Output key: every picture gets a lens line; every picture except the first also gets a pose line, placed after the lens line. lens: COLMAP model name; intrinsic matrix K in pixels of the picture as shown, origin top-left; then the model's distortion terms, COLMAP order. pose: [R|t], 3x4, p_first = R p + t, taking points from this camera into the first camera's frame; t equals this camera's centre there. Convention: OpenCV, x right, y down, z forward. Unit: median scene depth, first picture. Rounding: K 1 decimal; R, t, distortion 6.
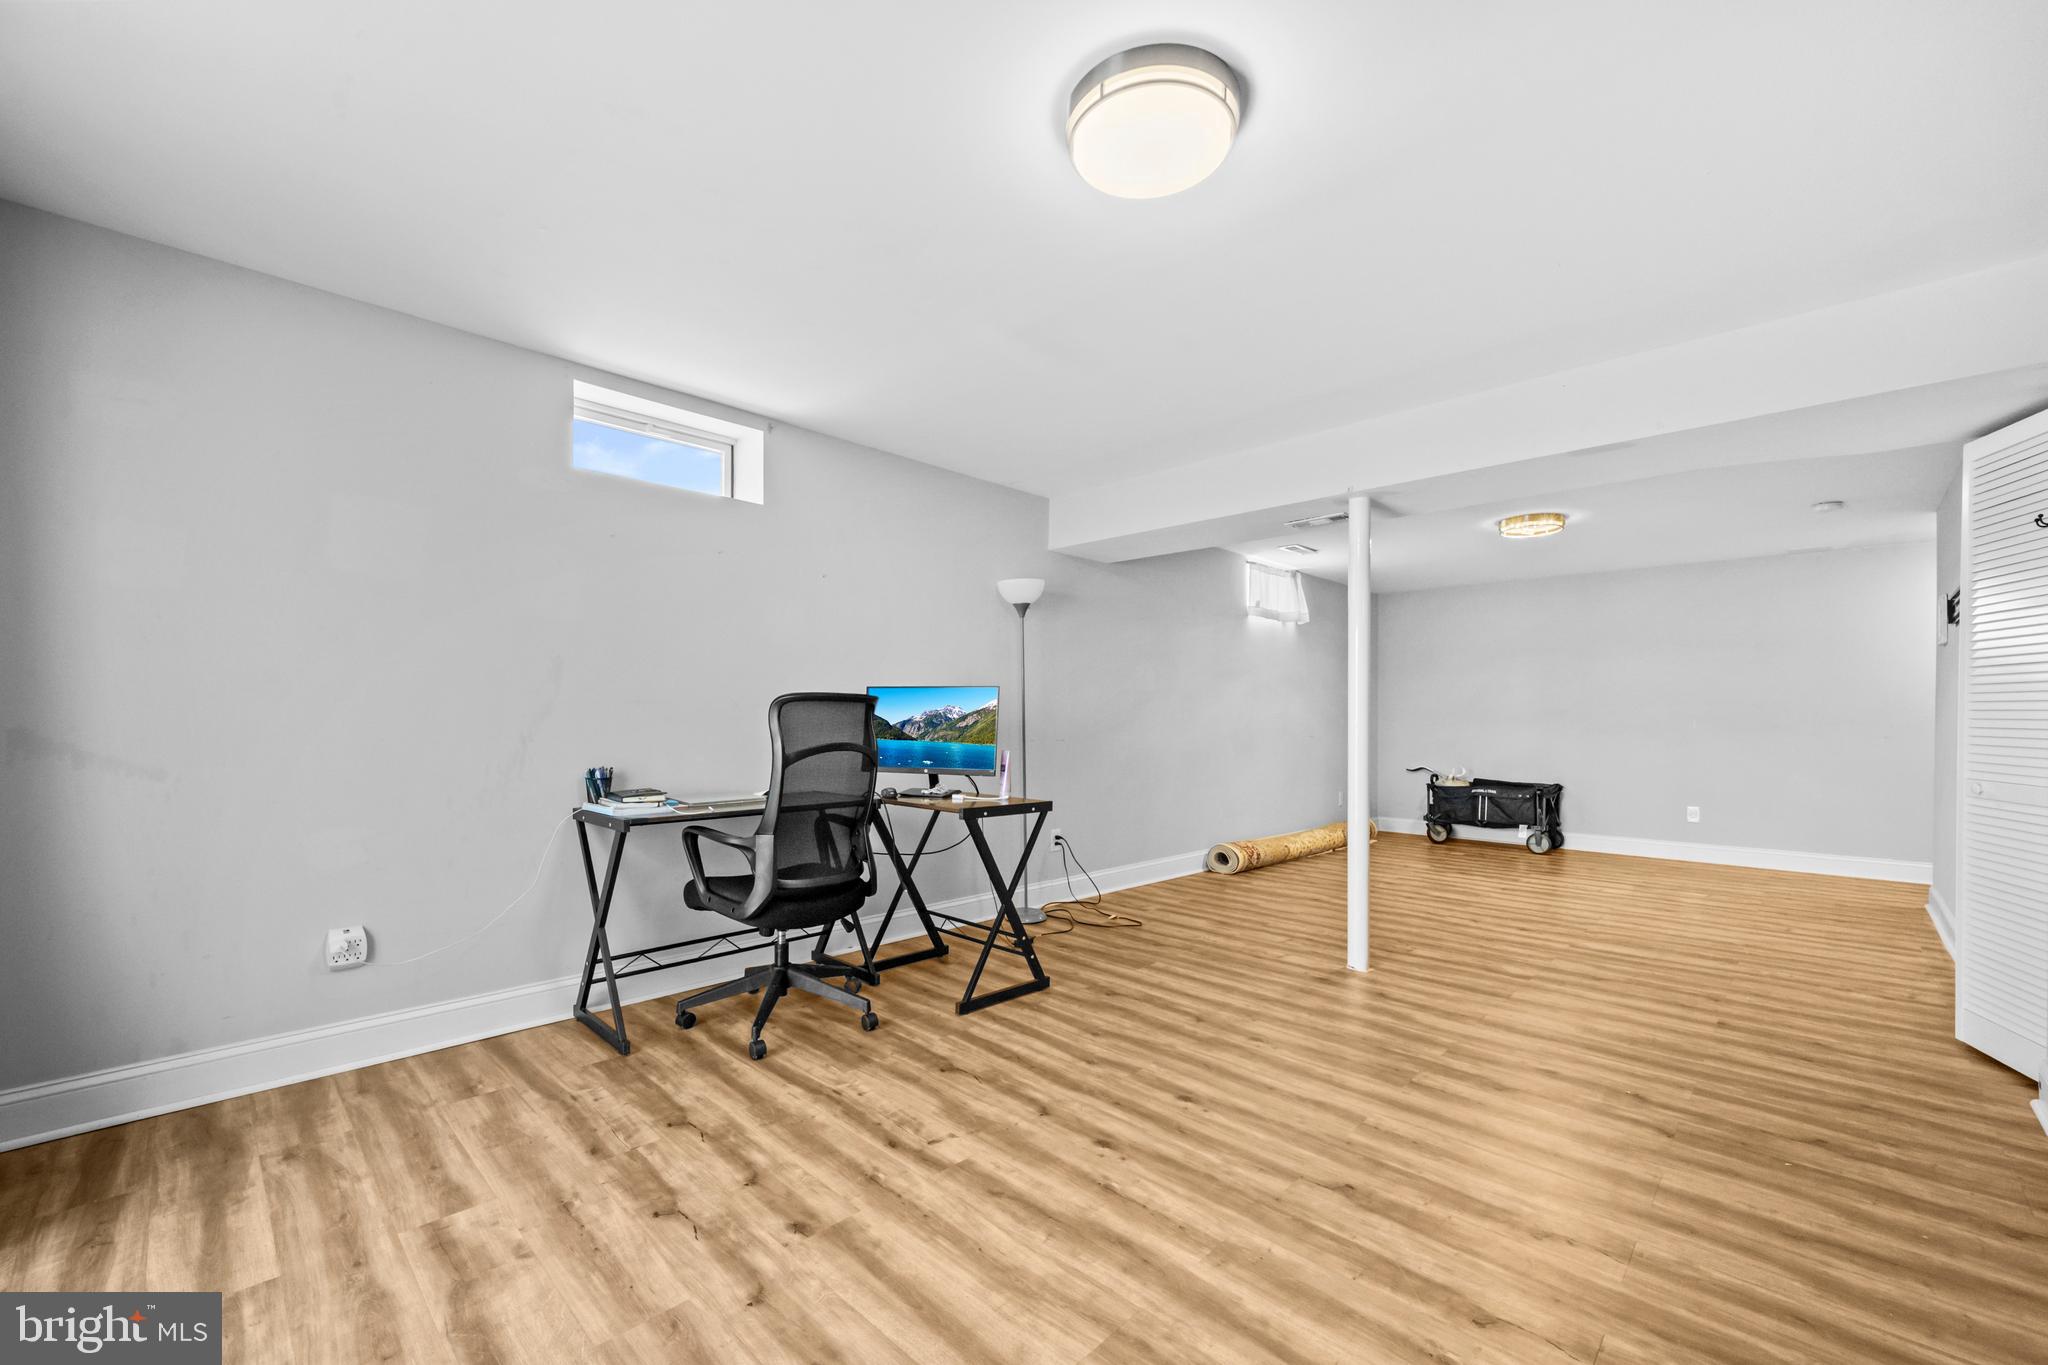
lens RADIAL K [[832.2, 0, 1022.2], [0, 832.2, 727.2], [0, 0, 1]] dist [-0.007427, -0.000083]
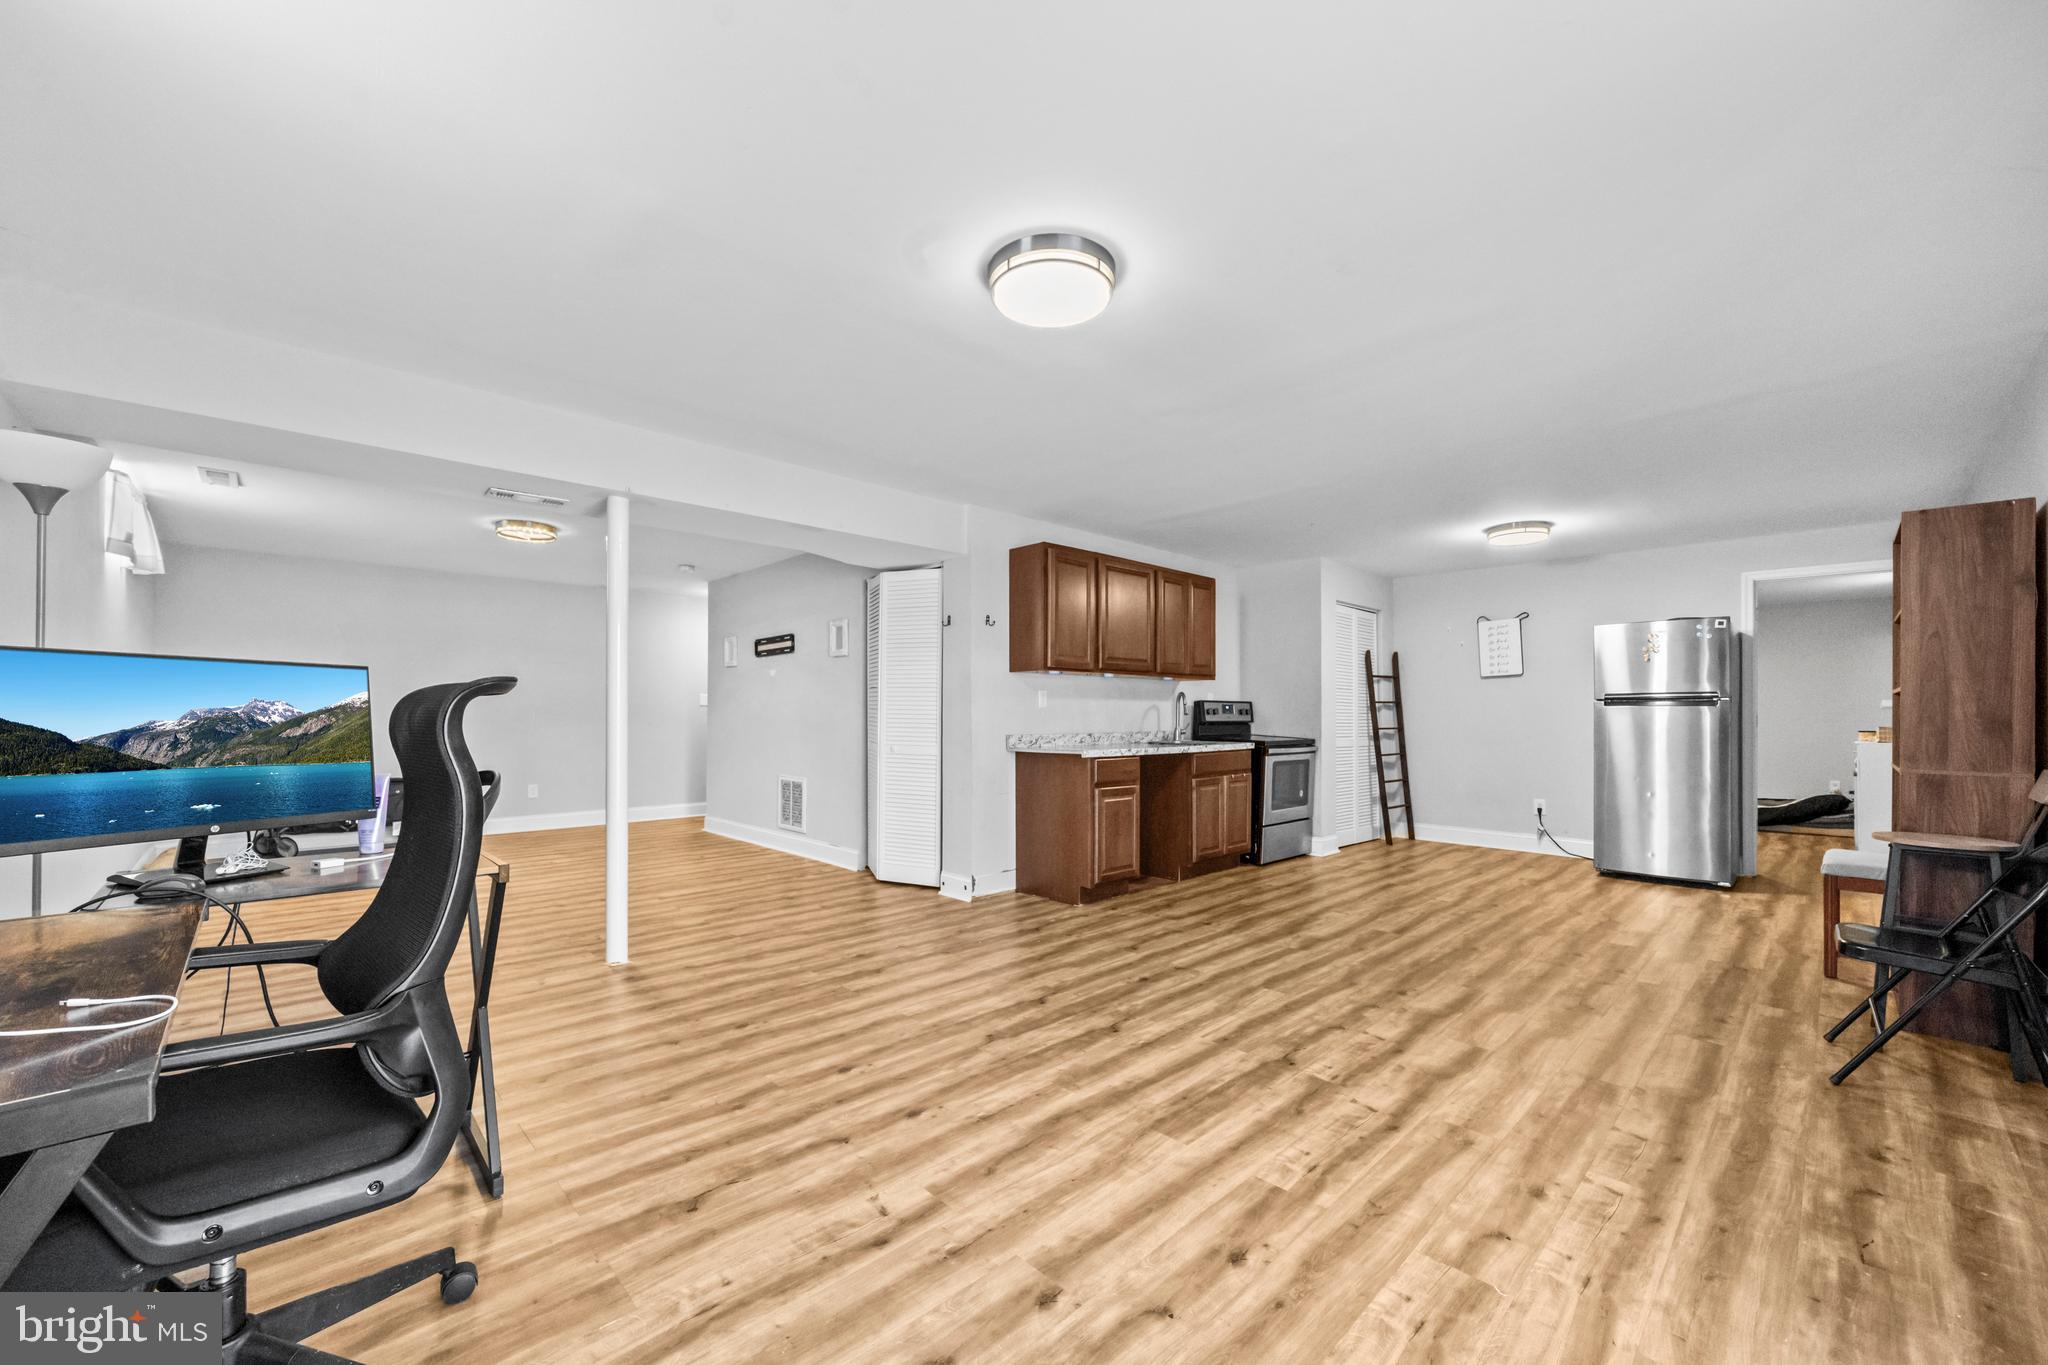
lens RADIAL K [[783.9, 0, 1021.9], [0, 783.9, 704.3], [0, 0, 1]] dist [-0.000496, -0.000011]
pose [[0.033472, 0.002610, 0.999436, -0.768892], [0.005898, 0.999979, -0.002809, -0.024737], [-0.999422, 0.005989, 0.033456, 0.685562]]
